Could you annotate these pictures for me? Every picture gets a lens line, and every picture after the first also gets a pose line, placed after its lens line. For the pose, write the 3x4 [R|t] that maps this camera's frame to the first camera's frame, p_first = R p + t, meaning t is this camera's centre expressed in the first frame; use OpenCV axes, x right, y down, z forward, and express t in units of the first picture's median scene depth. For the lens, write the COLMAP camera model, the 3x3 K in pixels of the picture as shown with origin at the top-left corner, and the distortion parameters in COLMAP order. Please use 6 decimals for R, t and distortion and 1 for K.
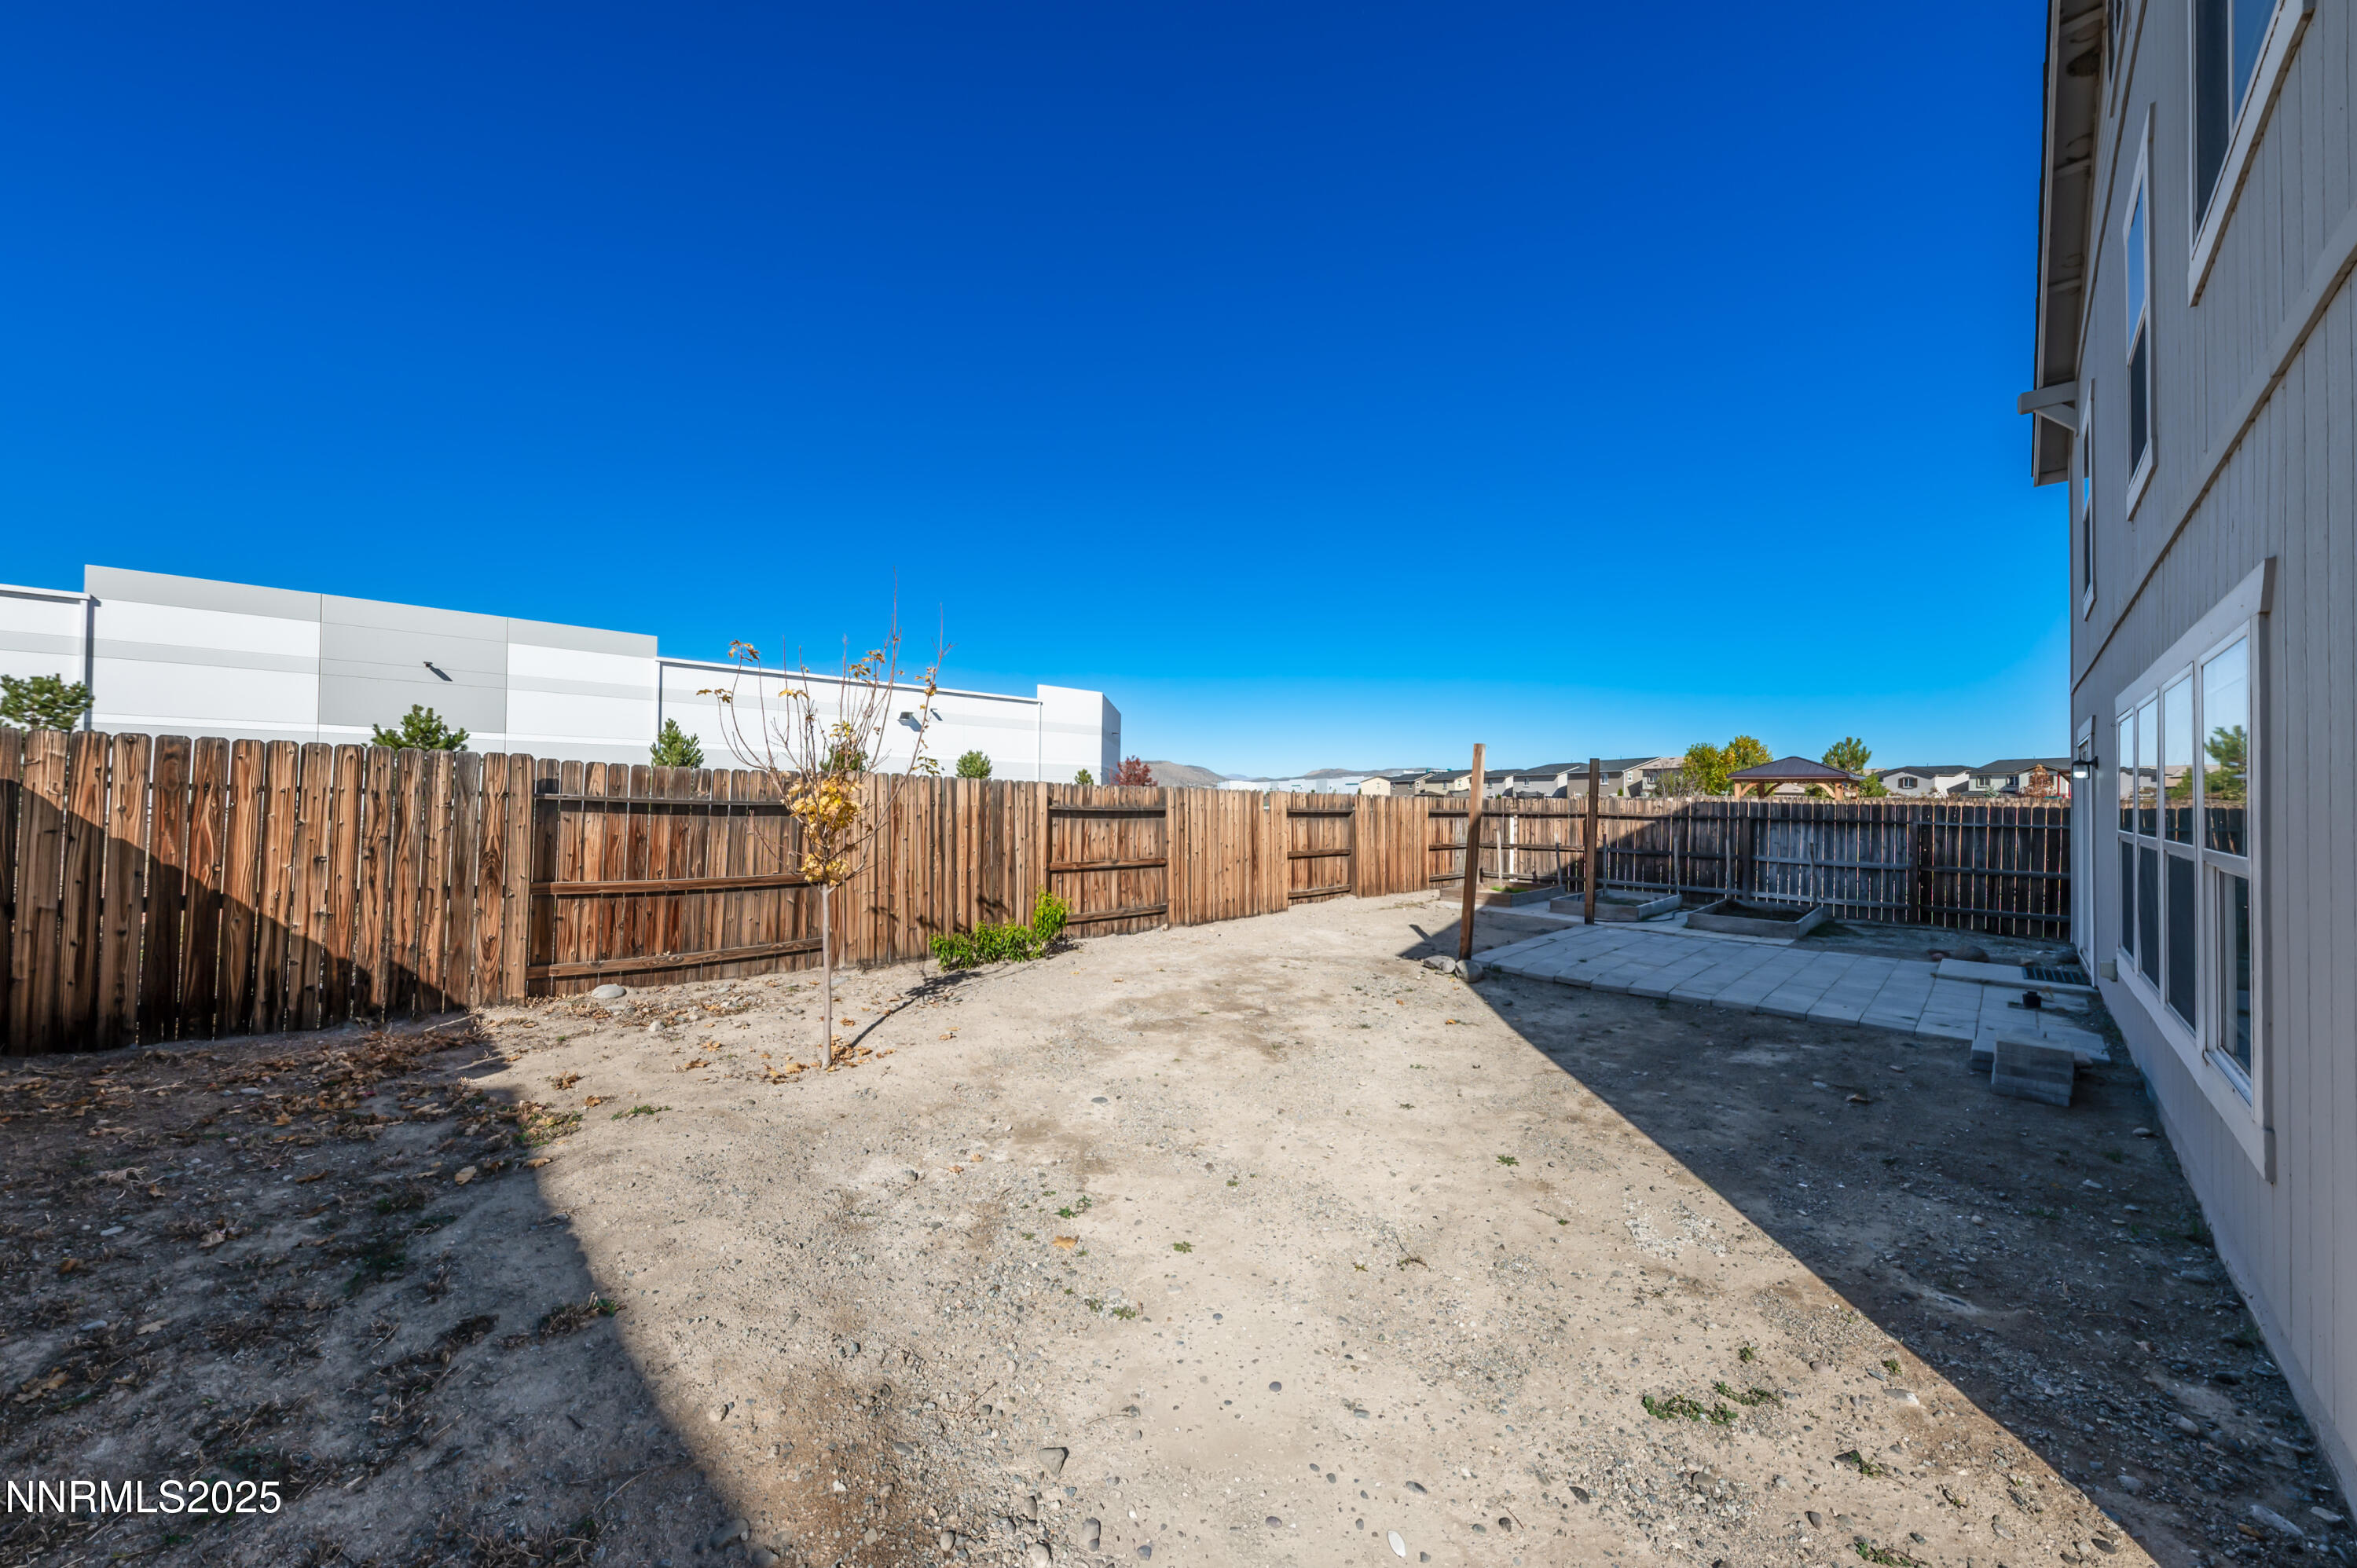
lens RADIAL K [[810.6, 0, 1180.7], [0, 810.6, 783.9], [0, 0, 1]] dist [0.009981, -0.003275]
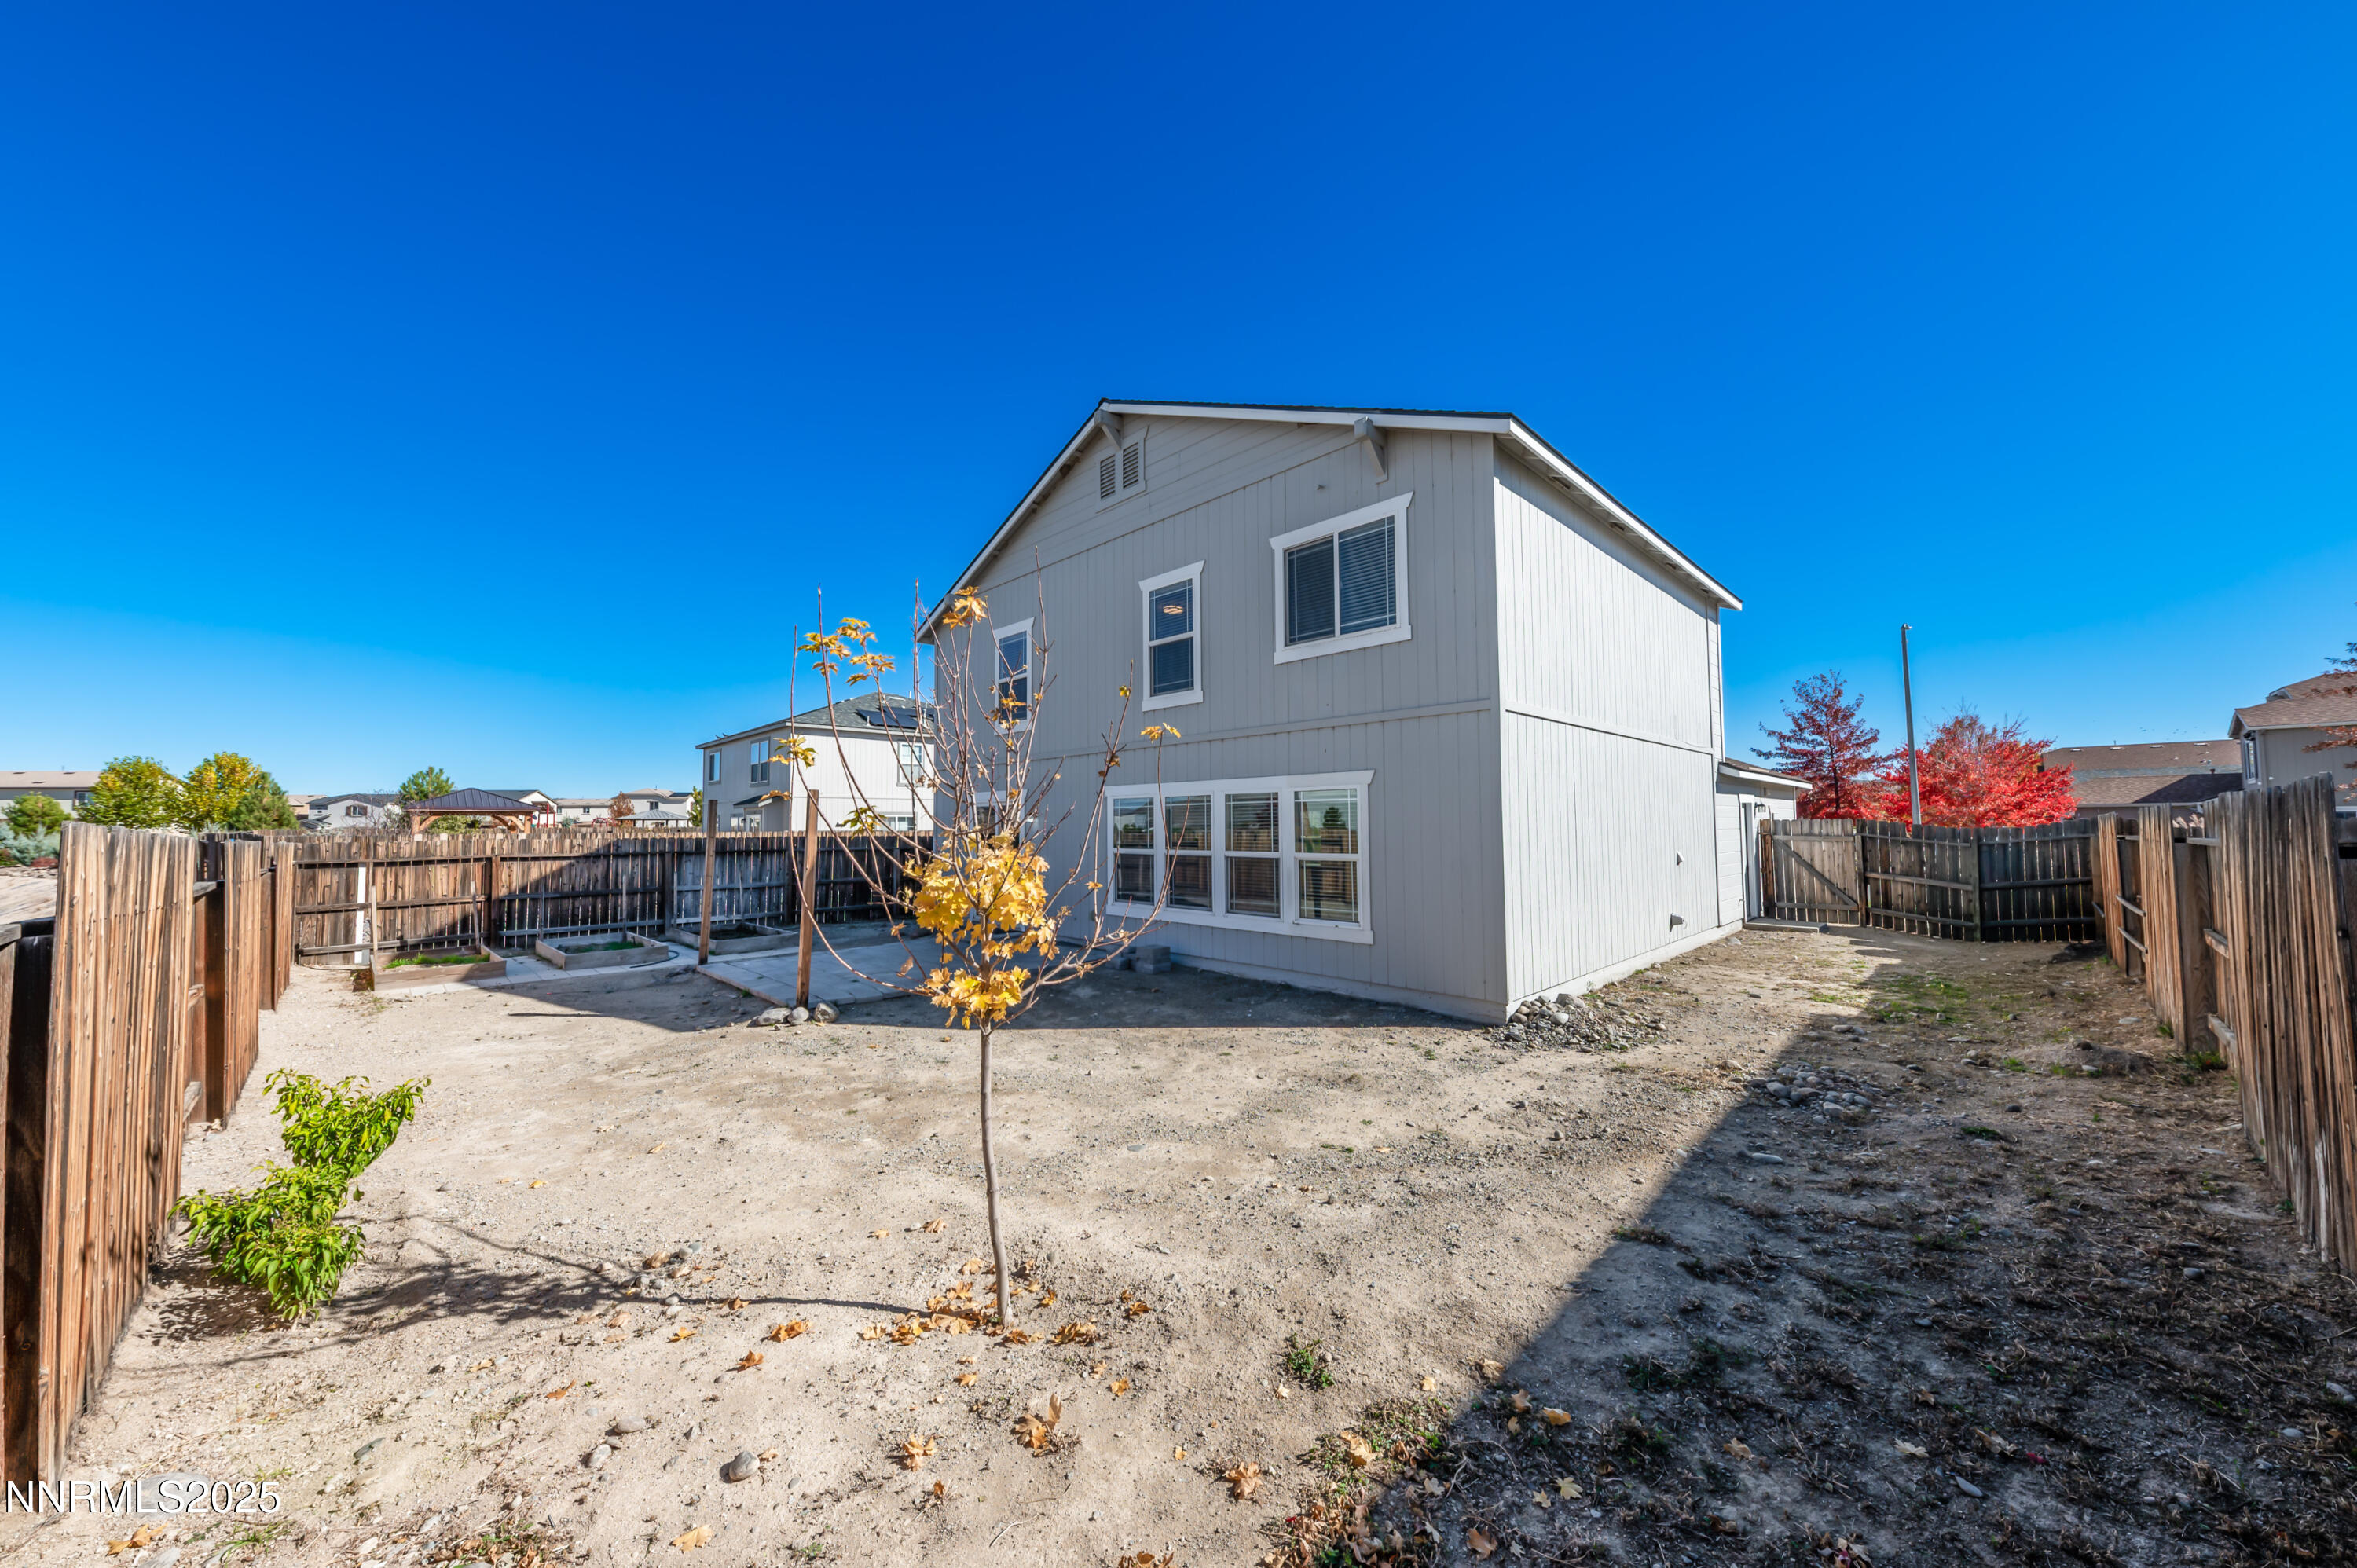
lens RADIAL K [[810.6, 0, 1164.3], [0, 810.6, 791.0], [0, 0, 1]] dist [0.009981, -0.003275]
pose [[0.021305, 0.029898, 0.999326, -0.448597], [-0.005257, 0.999542, -0.029793, -0.013443], [-0.999759, -0.004619, 0.021453, 0.369618]]
